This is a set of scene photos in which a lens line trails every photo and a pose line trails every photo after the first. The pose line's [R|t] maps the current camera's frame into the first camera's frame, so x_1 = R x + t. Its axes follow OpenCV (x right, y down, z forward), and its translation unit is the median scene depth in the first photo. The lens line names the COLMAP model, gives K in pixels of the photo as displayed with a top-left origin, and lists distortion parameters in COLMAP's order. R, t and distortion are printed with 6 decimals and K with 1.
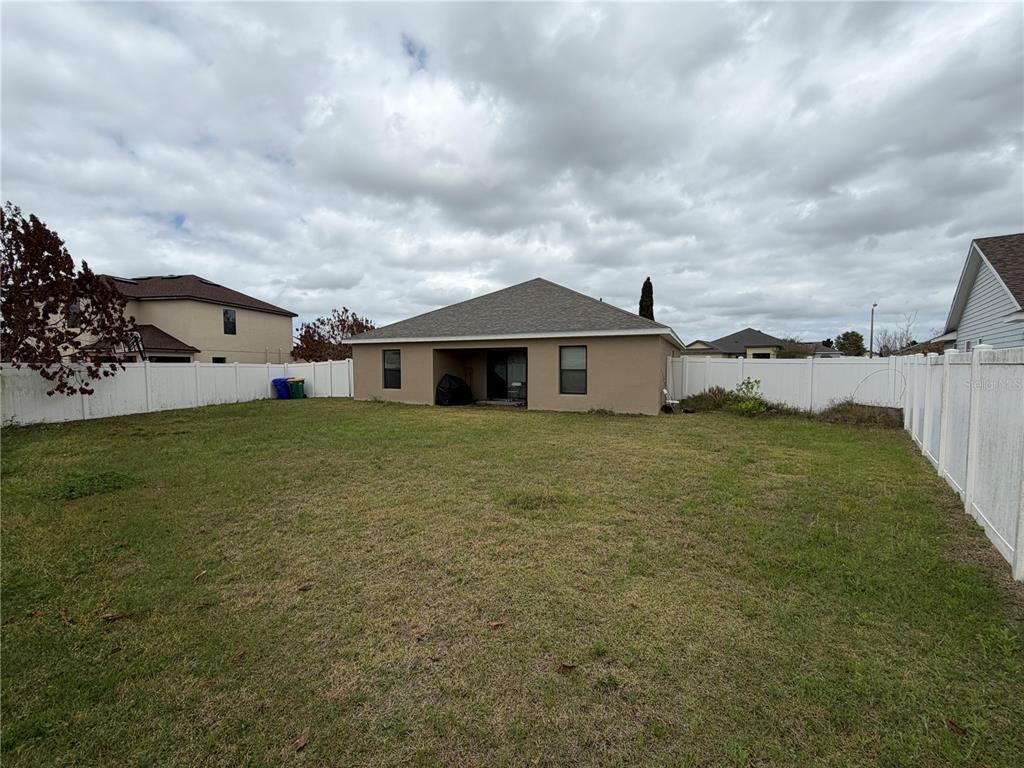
lens RADIAL K [[410.9, 0, 512.0], [0, 410.9, 384.0], [0, 0, 1]] dist [-0.010836, -0.000228]
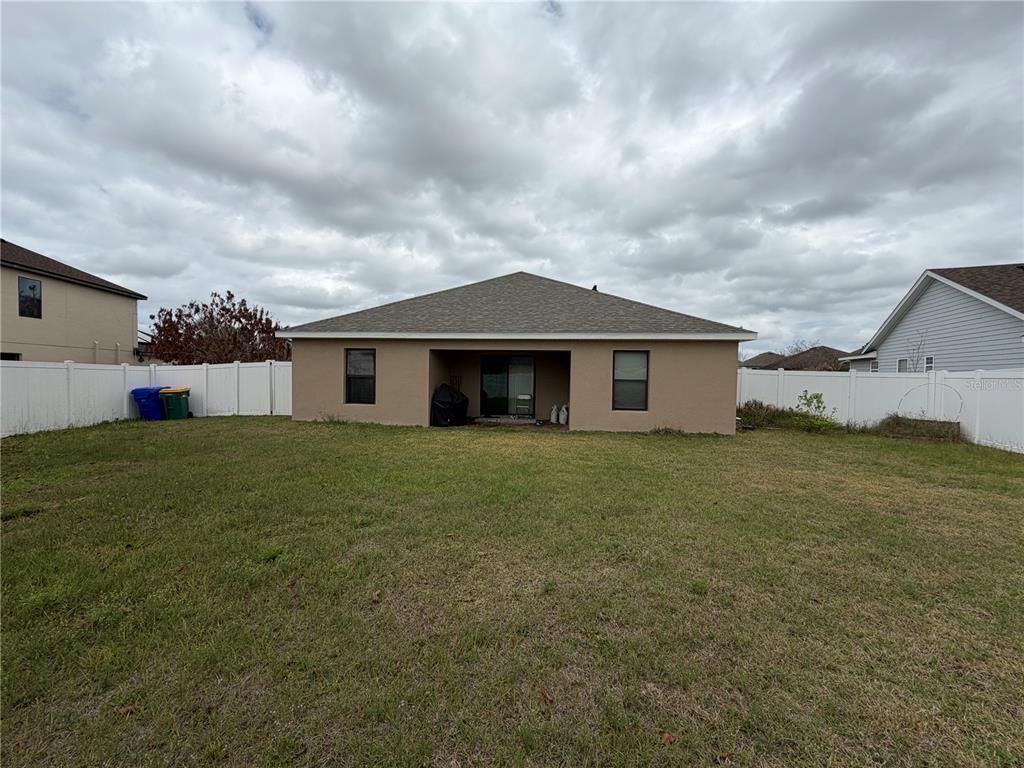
lens RADIAL K [[410.9, 0, 512.0], [0, 410.9, 384.0], [0, 0, 1]] dist [-0.010836, -0.000228]
pose [[0.947300, 0.009092, 0.320218, -0.231029], [-0.001281, 0.999697, -0.024595, -0.004944], [-0.320345, 0.022889, 0.947024, 0.213277]]
